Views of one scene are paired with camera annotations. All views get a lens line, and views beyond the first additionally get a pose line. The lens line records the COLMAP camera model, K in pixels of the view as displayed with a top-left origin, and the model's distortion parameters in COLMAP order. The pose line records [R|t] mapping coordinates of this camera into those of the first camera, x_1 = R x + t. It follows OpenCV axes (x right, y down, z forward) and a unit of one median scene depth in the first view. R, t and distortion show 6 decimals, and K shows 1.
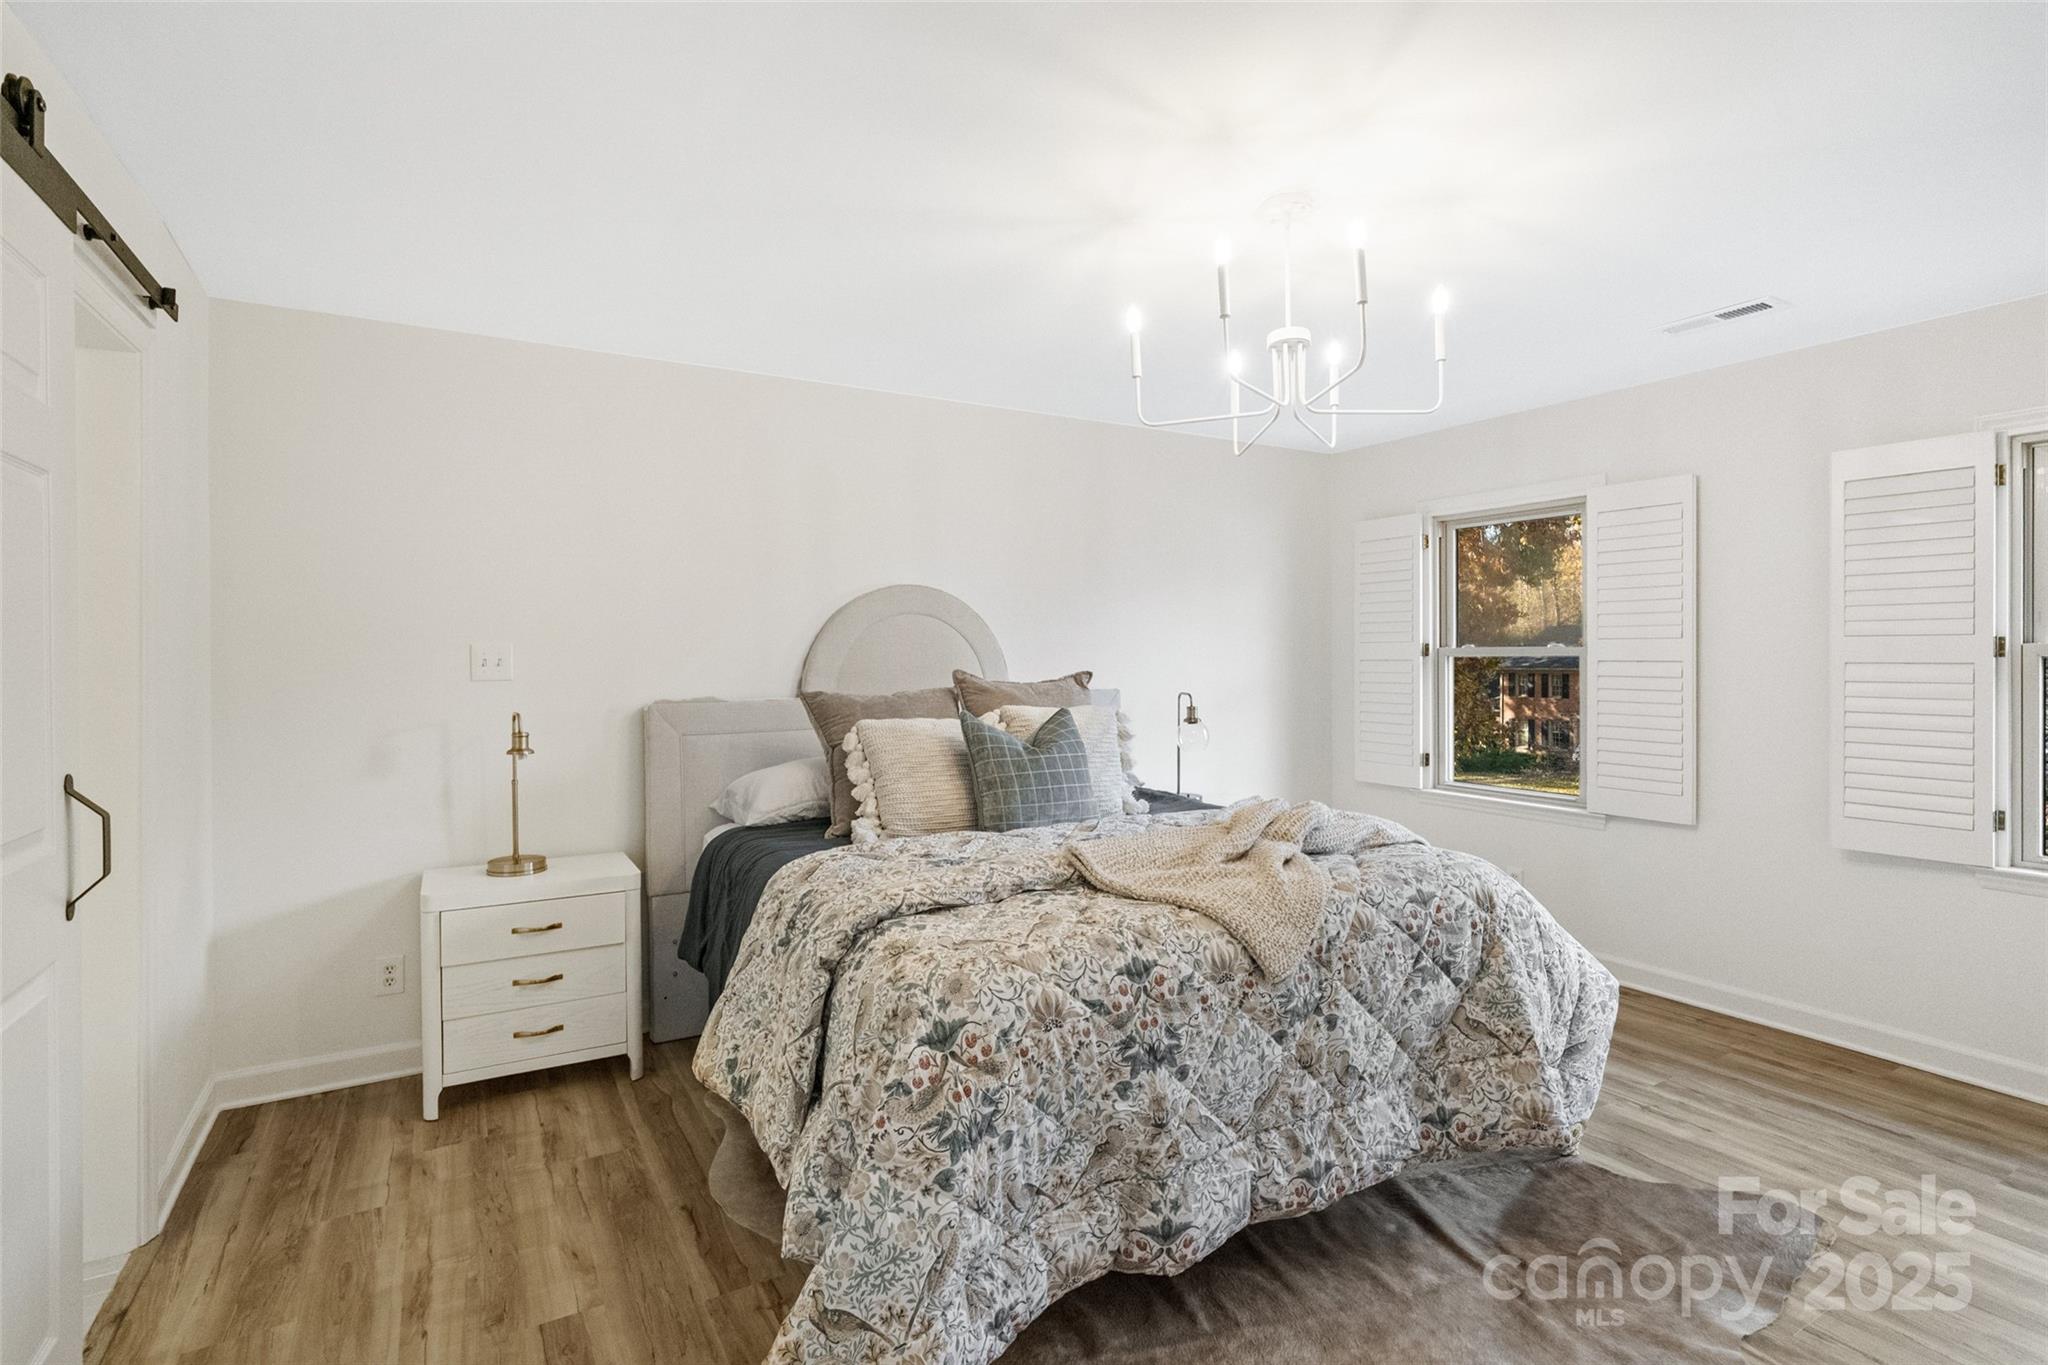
lens RADIAL K [[990.1, 0, 1030.7], [0, 990.1, 673.4], [0, 0, 1]] dist [-0.014296, 0.004442]
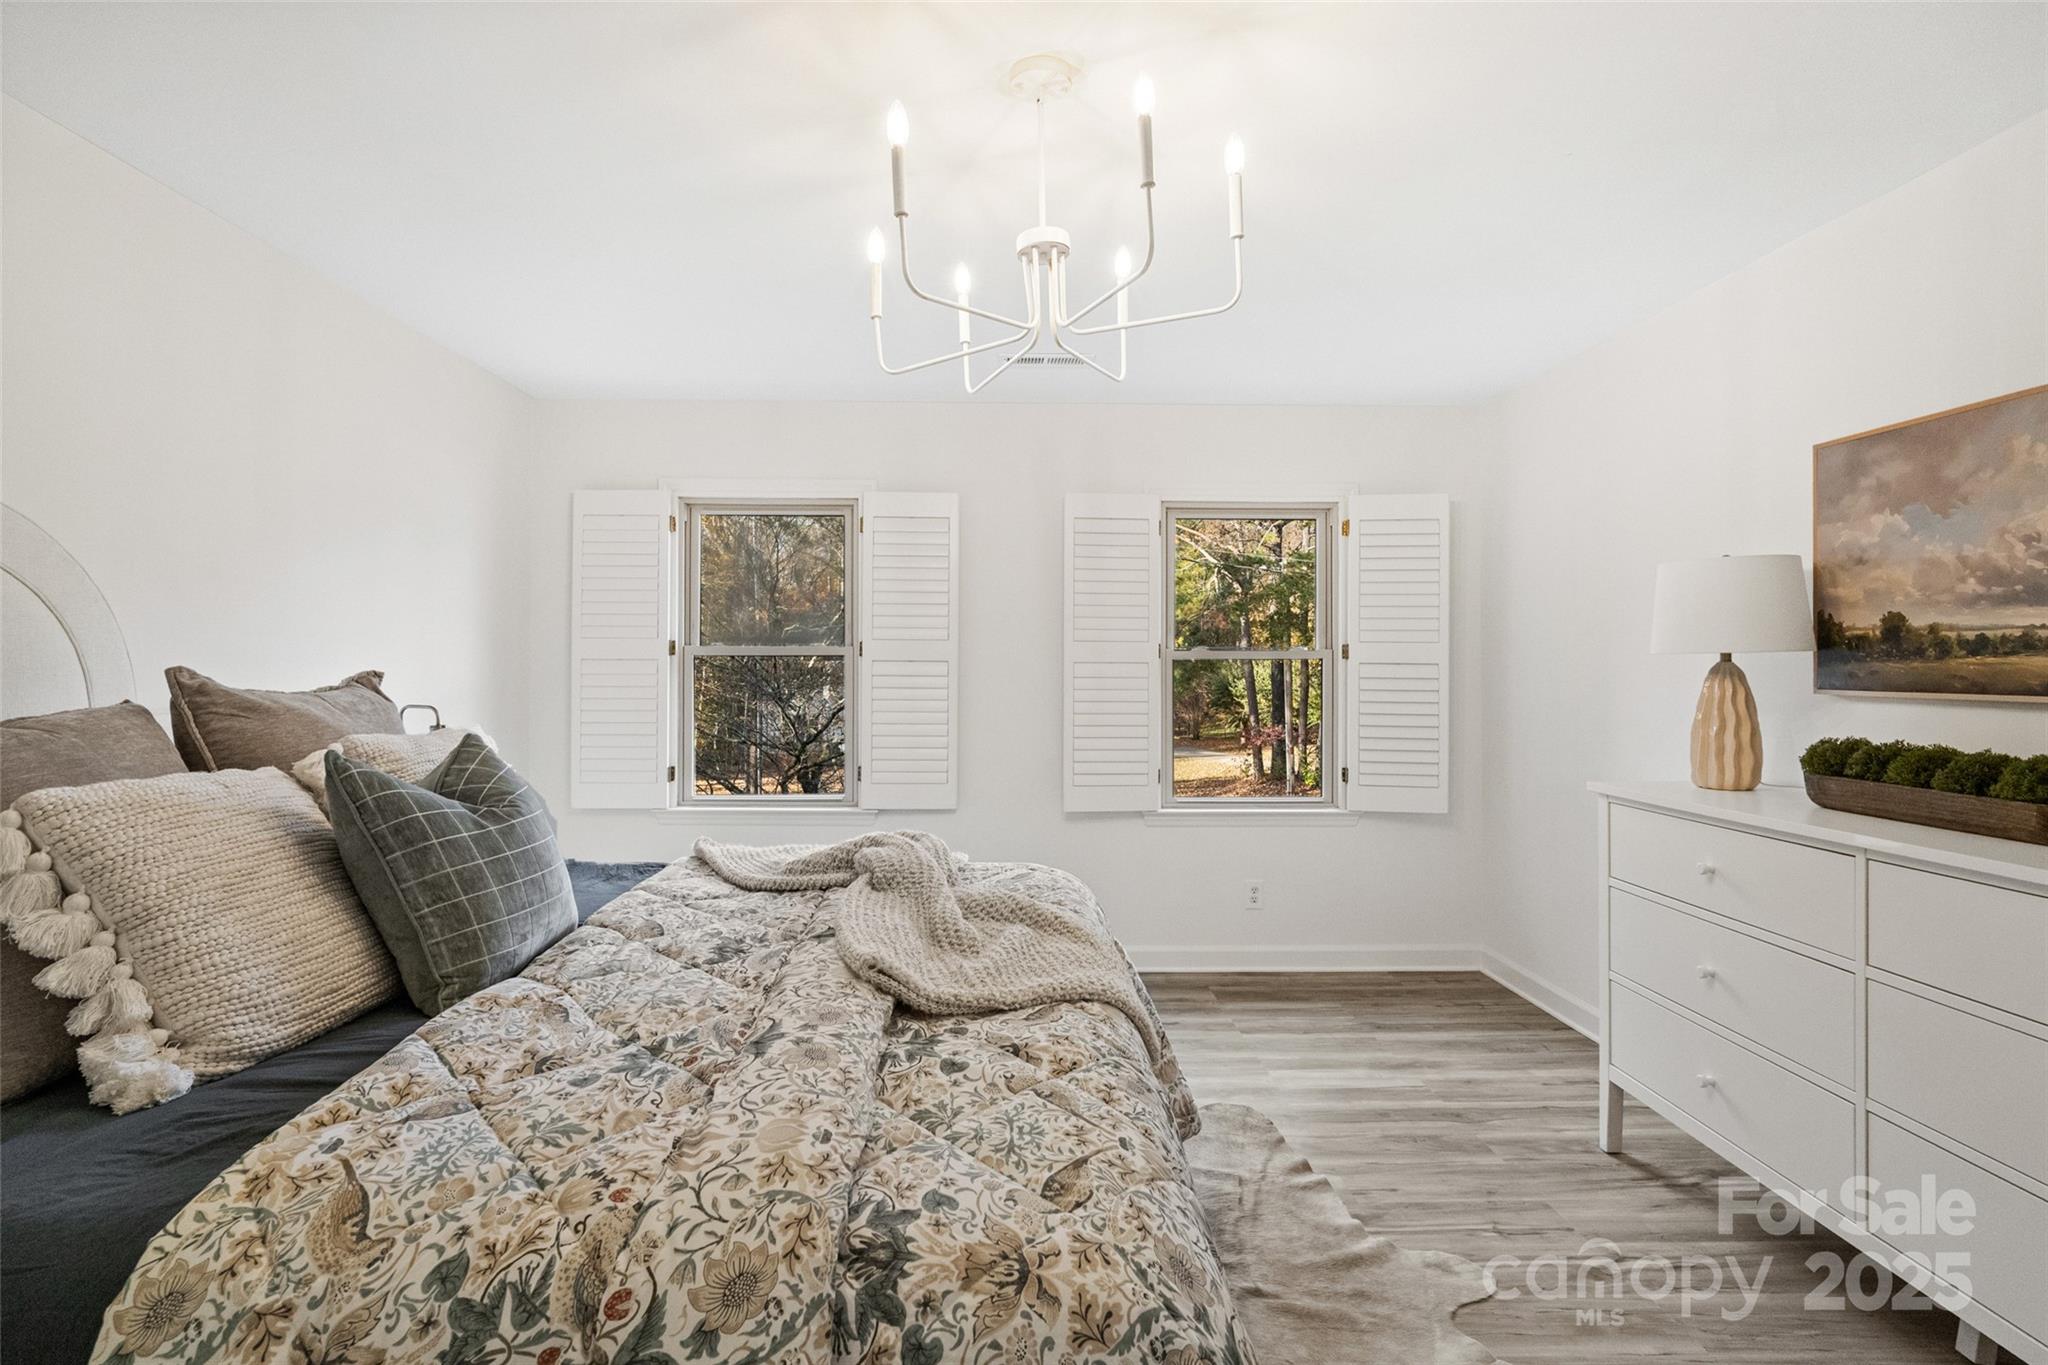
lens RADIAL K [[990.1, 0, 1021.5], [0, 990.1, 671.5], [0, 0, 1]] dist [-0.014296, 0.004442]
pose [[0.498168, -0.003222, 0.867074, -0.323155], [0.010648, 0.999940, -0.002402, 0.003765], [-0.867015, 0.010429, 0.498173, 0.471796]]
